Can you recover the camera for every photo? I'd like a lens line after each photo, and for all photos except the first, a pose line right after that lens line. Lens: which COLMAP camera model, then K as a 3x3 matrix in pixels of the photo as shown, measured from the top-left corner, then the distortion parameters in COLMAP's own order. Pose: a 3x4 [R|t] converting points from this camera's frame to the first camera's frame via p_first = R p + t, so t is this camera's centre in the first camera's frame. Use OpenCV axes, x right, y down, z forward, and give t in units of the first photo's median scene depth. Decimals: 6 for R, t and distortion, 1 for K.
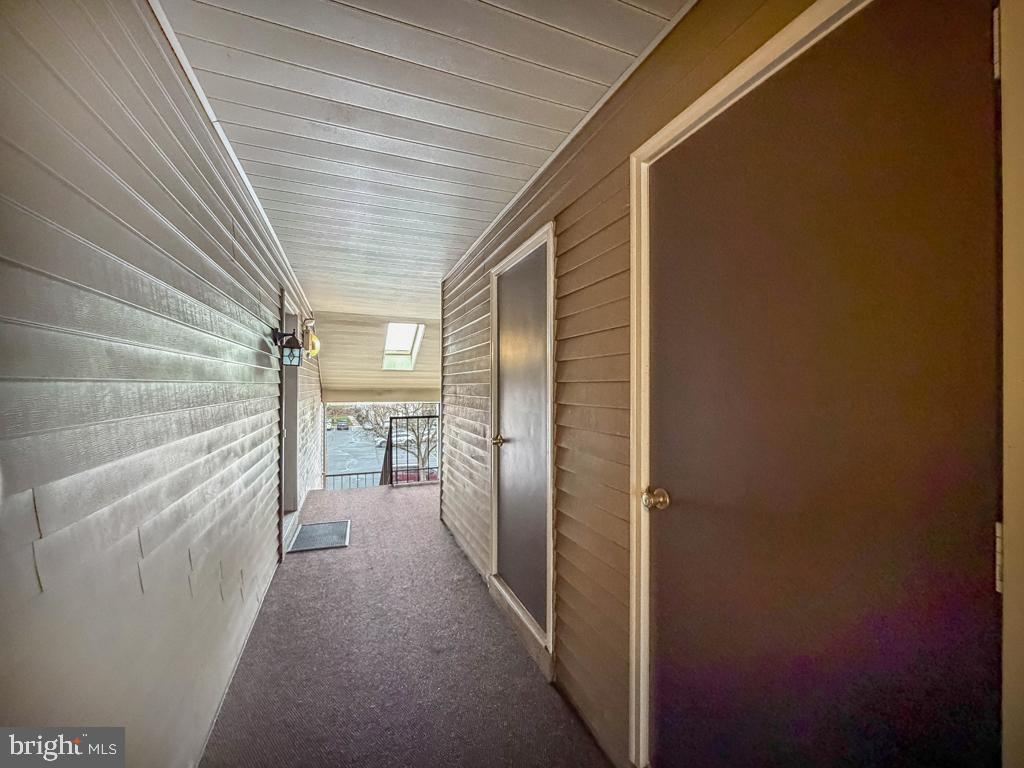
lens RADIAL K [[412.2, 0, 512.6], [0, 412.2, 381.2], [0, 0, 1]] dist [-0.001233, -0.000326]
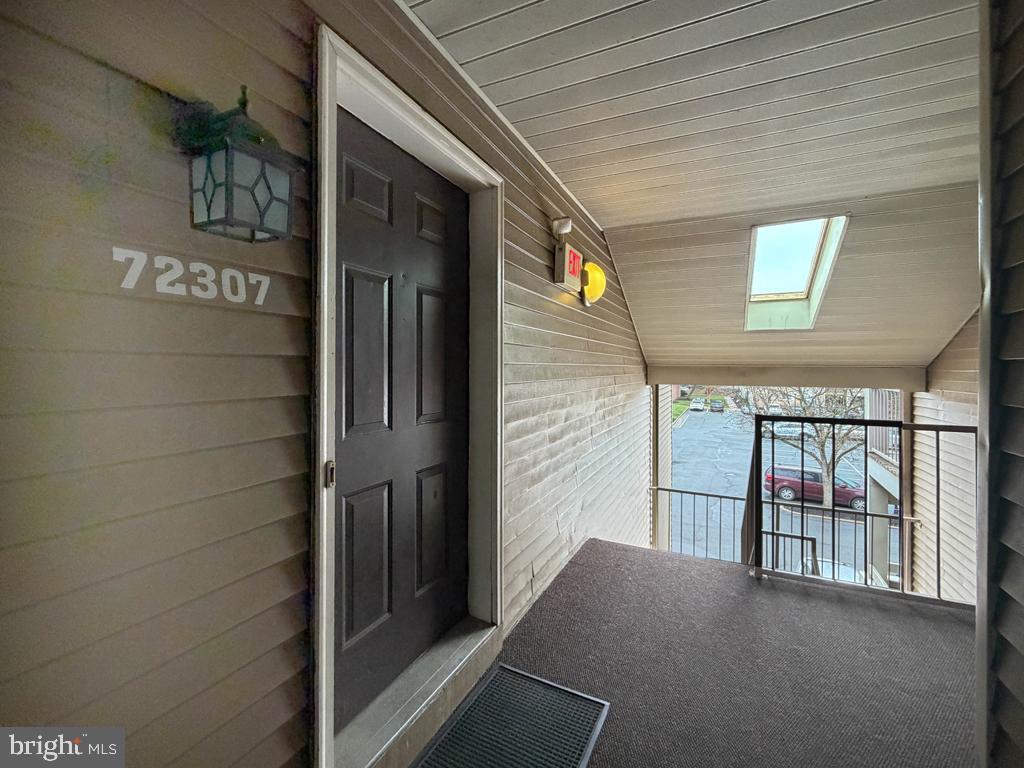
lens RADIAL K [[412.2, 0, 512.6], [0, 412.2, 381.2], [0, 0, 1]] dist [-0.001233, -0.000326]
pose [[0.646762, 0.033216, -0.761968, -0.087927], [0.009484, 0.998624, 0.051582, 0.007544], [0.762633, -0.040588, 0.645557, 0.374369]]
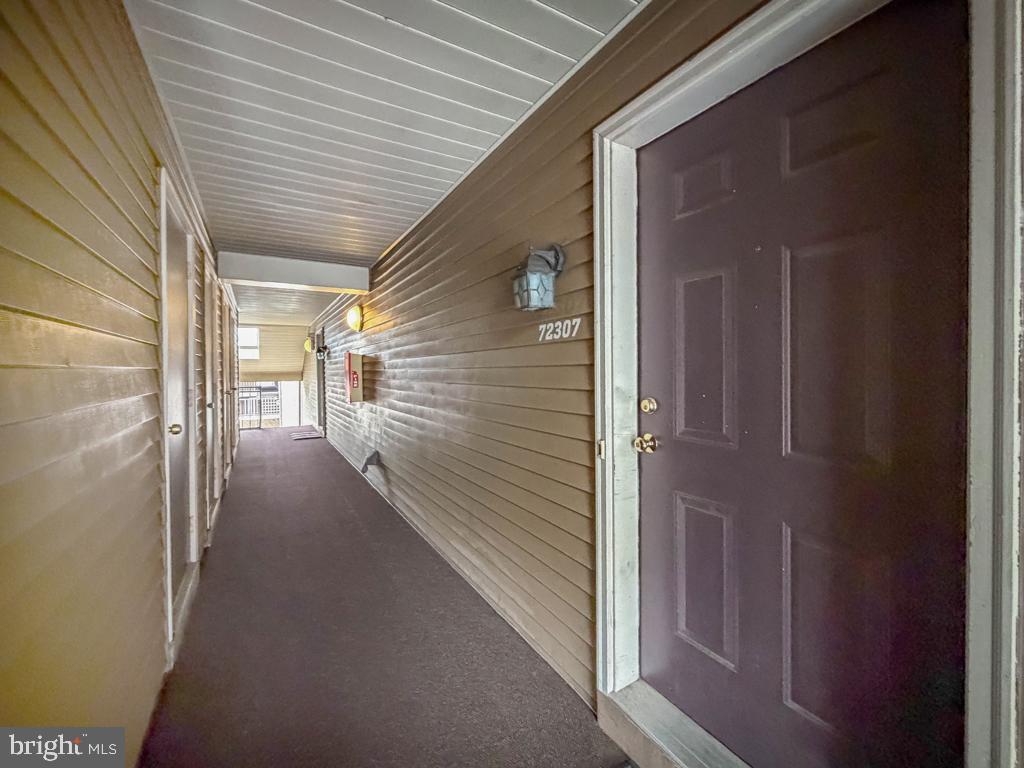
lens RADIAL K [[412.2, 0, 512.6], [0, 412.2, 381.2], [0, 0, 1]] dist [-0.001233, -0.000326]
pose [[-0.991783, 0.004953, -0.127838, -0.521915], [0.004664, 0.999986, 0.002557, 0.034598], [0.127848, 0.001939, -0.991792, 1.545799]]
